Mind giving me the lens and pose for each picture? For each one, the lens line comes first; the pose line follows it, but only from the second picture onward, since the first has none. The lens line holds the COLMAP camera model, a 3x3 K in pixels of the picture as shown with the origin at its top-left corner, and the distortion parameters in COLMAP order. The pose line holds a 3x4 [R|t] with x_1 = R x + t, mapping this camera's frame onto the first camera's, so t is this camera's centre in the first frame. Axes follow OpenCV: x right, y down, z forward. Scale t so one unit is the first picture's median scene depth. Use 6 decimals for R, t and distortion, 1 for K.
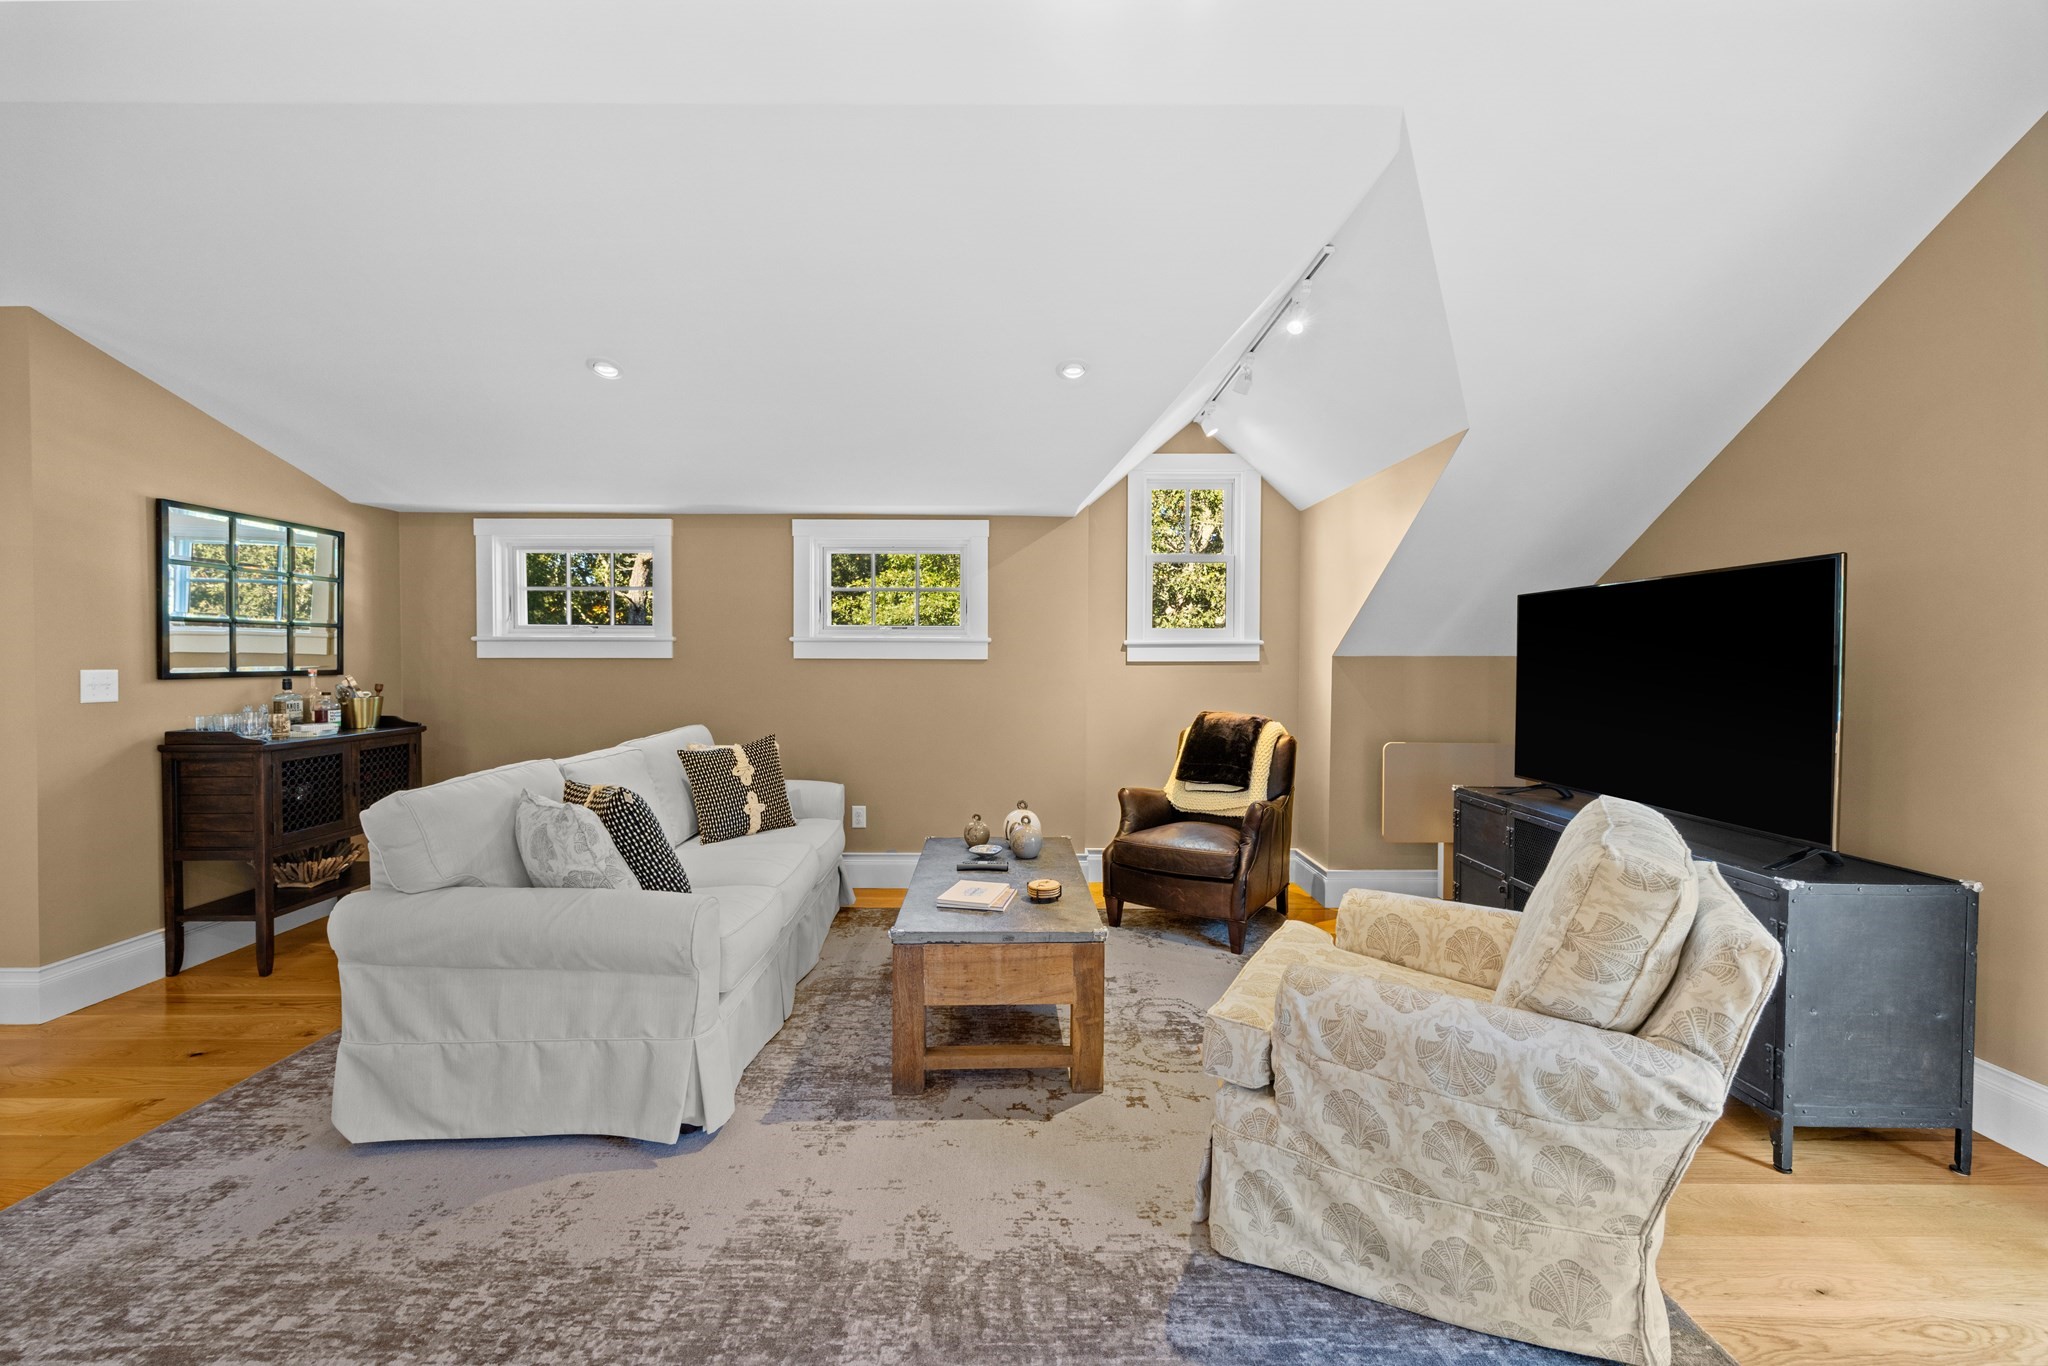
lens RADIAL K [[832.6, 0, 1027.3], [0, 832.6, 671.1], [0, 0, 1]] dist [-0.000379, -0.000002]
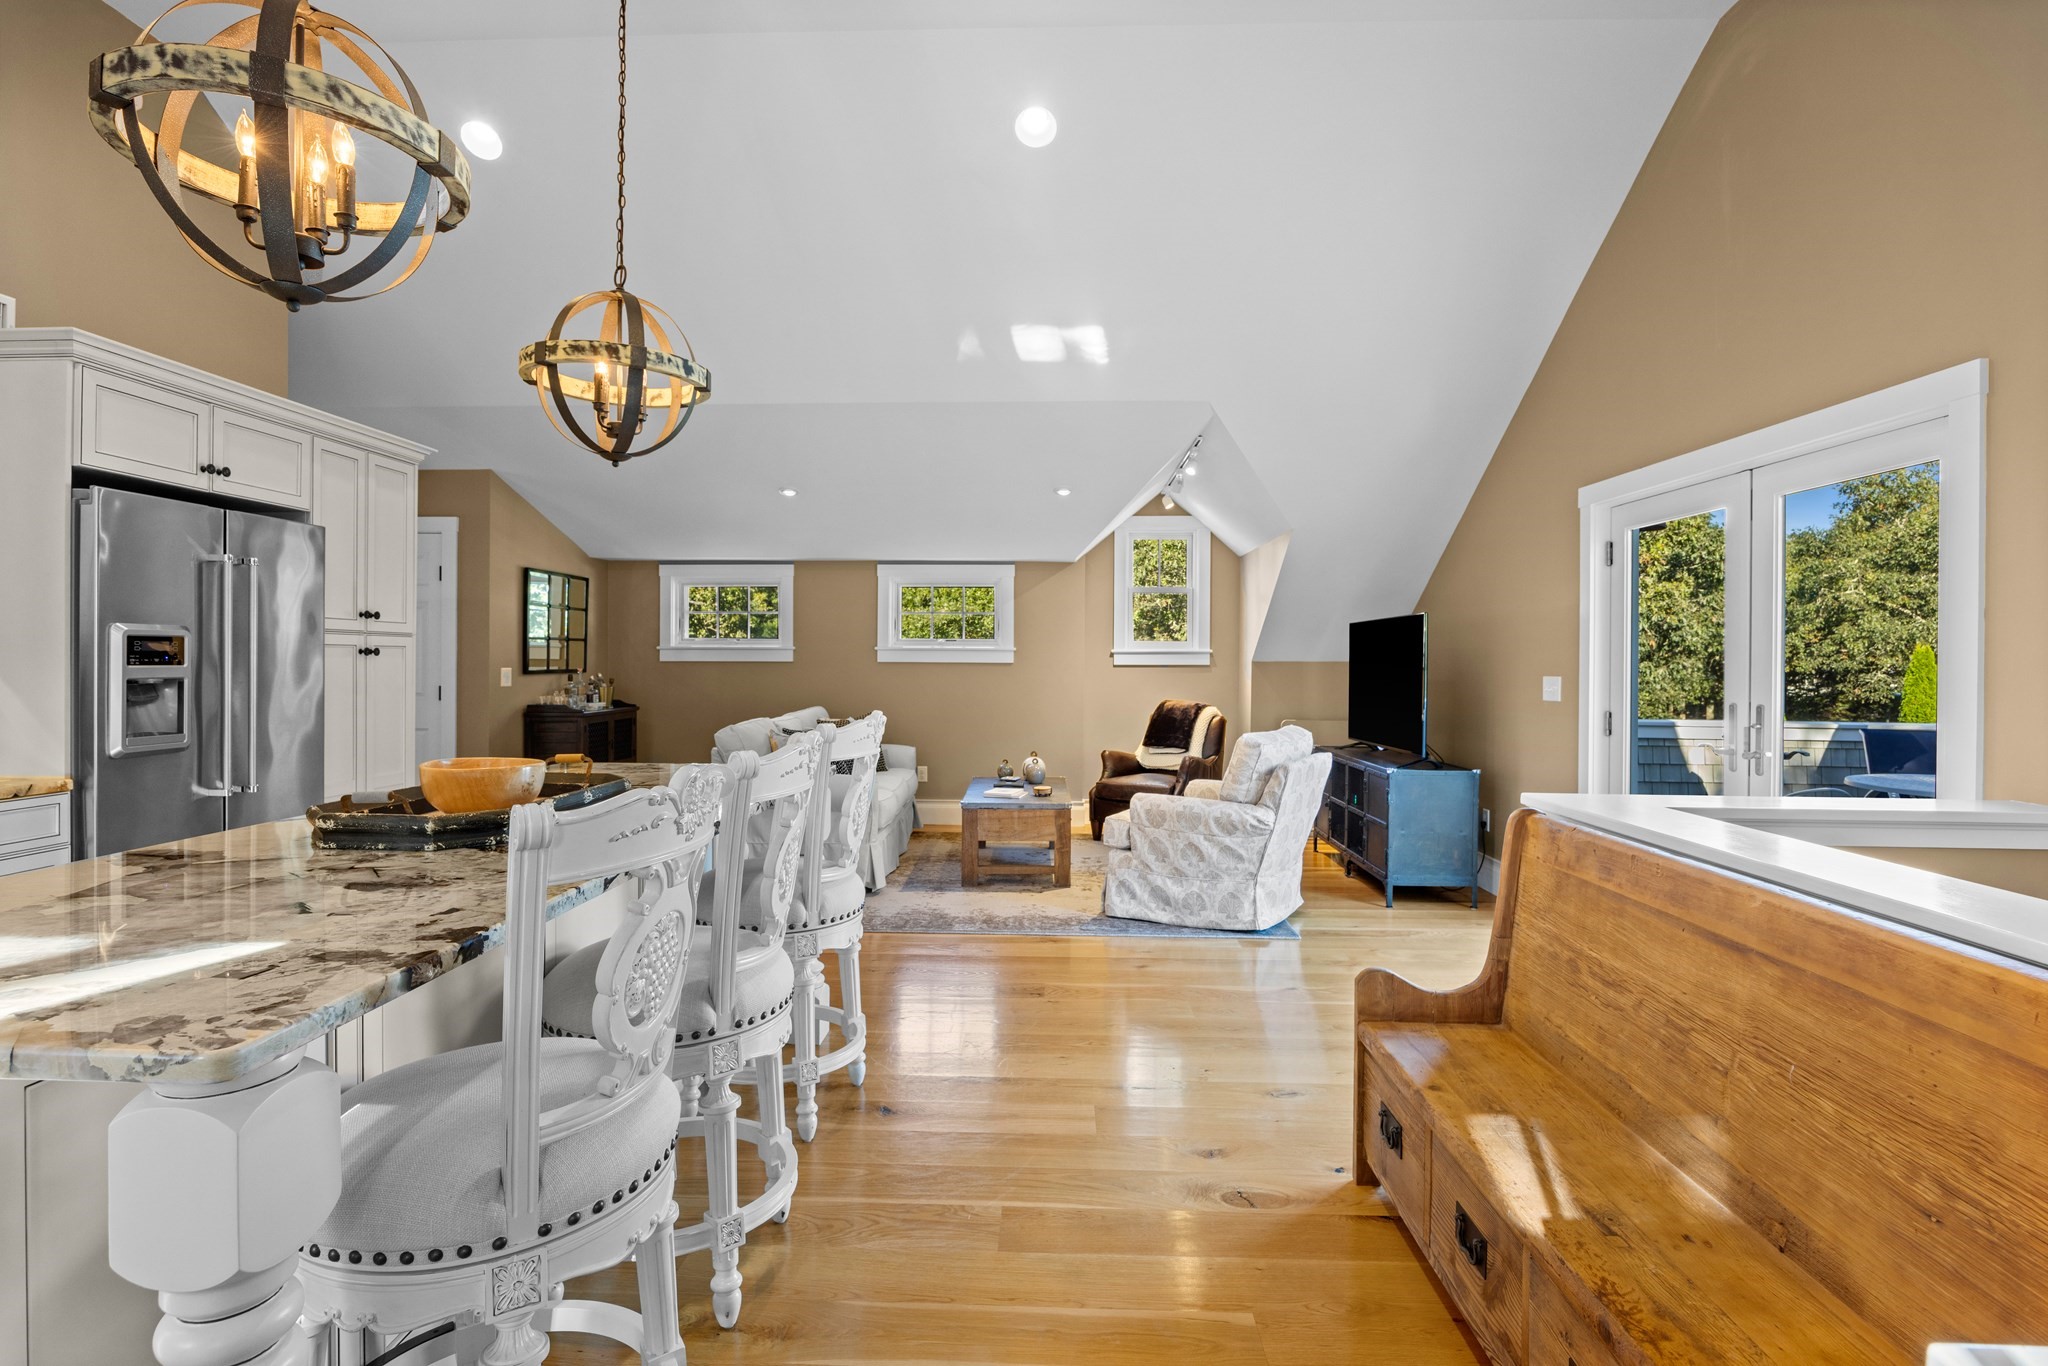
lens RADIAL K [[1022.0, 0, 1024.3], [0, 1022.0, 671.6], [0, 0, 1]] dist [0.000521, 0.000130]
pose [[0.999041, 0.002541, -0.043709, 0.052151], [-0.002826, 0.999975, -0.006453, 0.013070], [0.043691, 0.006570, 0.999023, -0.825776]]
